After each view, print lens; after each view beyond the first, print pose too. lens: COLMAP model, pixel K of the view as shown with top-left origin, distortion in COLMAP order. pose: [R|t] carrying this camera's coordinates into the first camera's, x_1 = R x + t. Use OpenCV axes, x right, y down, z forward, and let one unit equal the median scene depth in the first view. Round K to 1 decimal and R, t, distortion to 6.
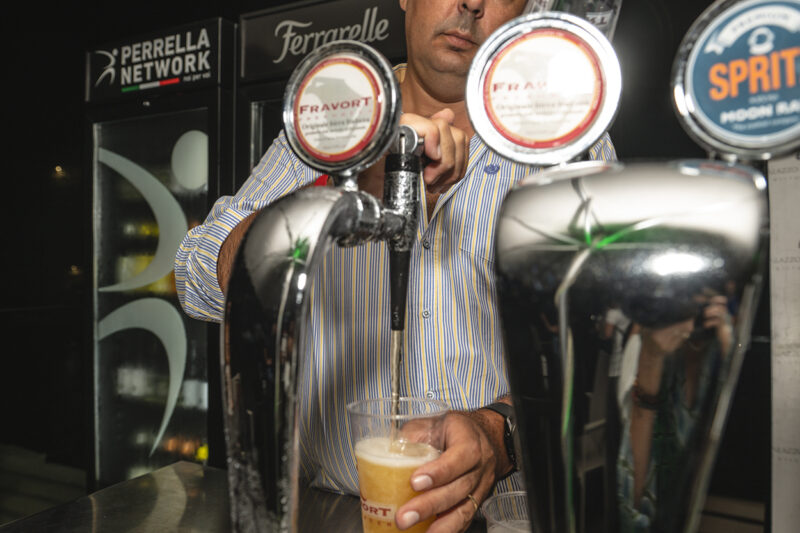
lens RADIAL K [[563.3, 0, 398.0], [0, 563.3, 268.8], [0, 0, 1]] dist [-0.030169, 0.000721]
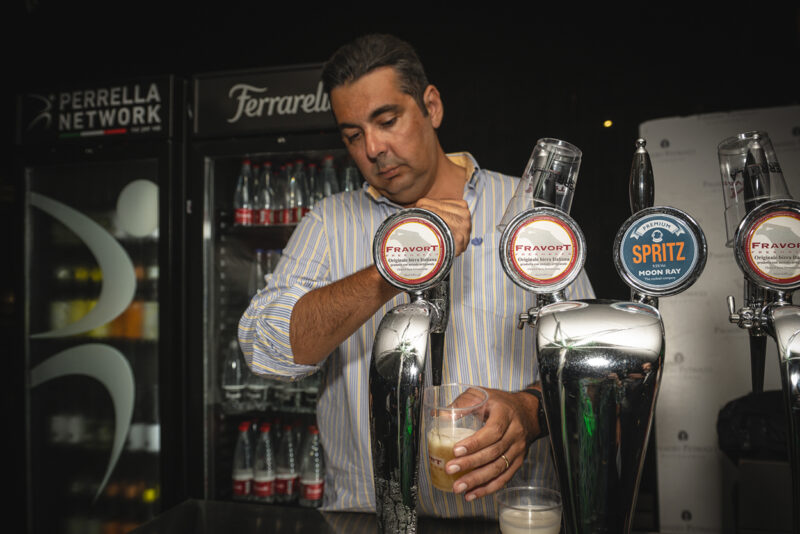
lens RADIAL K [[600.5, 0, 401.5], [0, 600.5, 264.5], [0, 0, 1]] dist [-0.028149, -0.001989]
pose [[0.977915, -0.012857, 0.208609, -0.140795], [0.018967, 0.999447, -0.027317, -0.057066], [-0.208142, 0.030671, 0.977618, -0.183574]]
